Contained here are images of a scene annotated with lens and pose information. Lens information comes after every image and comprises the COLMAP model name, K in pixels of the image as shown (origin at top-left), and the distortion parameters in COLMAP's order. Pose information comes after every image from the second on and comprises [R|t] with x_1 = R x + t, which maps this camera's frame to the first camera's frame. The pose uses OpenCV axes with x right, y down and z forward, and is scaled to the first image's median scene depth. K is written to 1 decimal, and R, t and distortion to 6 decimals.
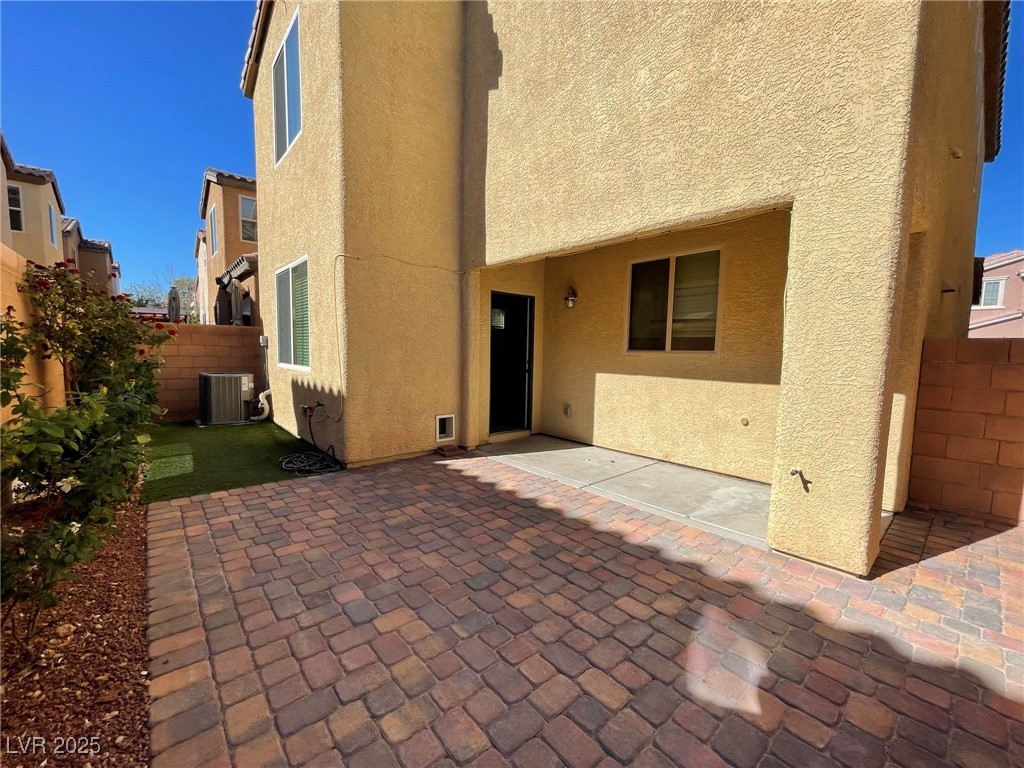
lens RADIAL K [[415.7, 0, 509.4], [0, 415.7, 388.1], [0, 0, 1]] dist [-0.004411, 0.000213]
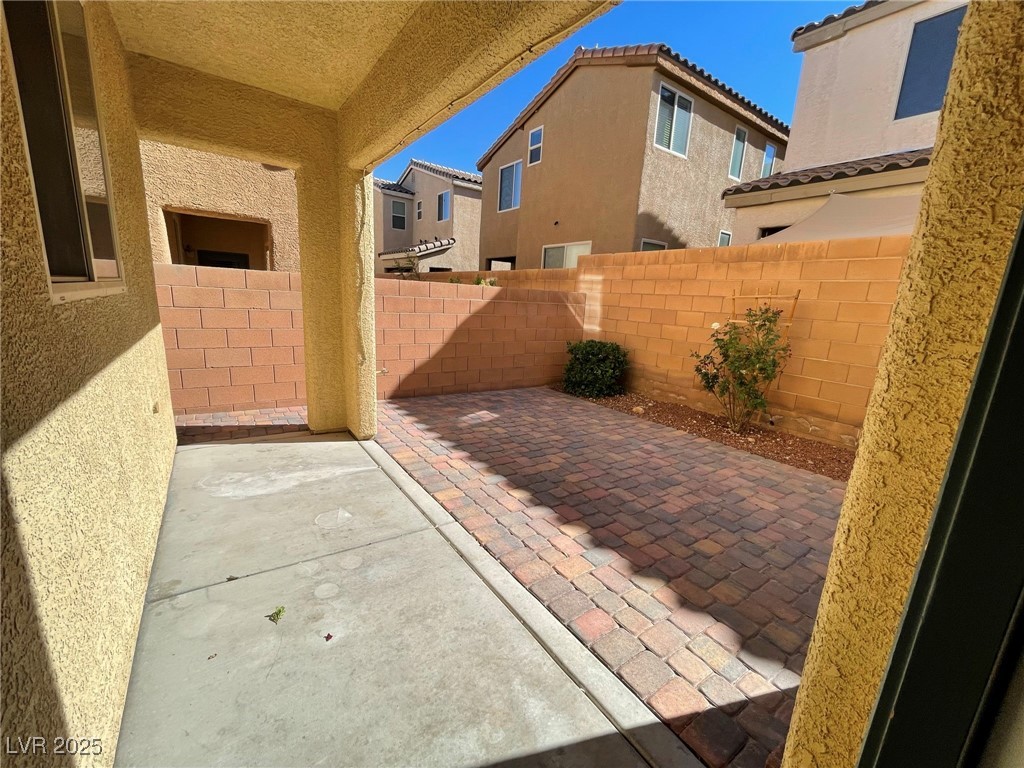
lens RADIAL K [[415.7, 0, 509.4], [0, 415.7, 388.1], [0, 0, 1]] dist [-0.004411, 0.000213]
pose [[-0.991725, -0.094697, 0.086683, 0.080105], [-0.064212, 0.950566, 0.303810, -0.229890], [-0.111167, 0.295730, -0.948781, 2.337856]]
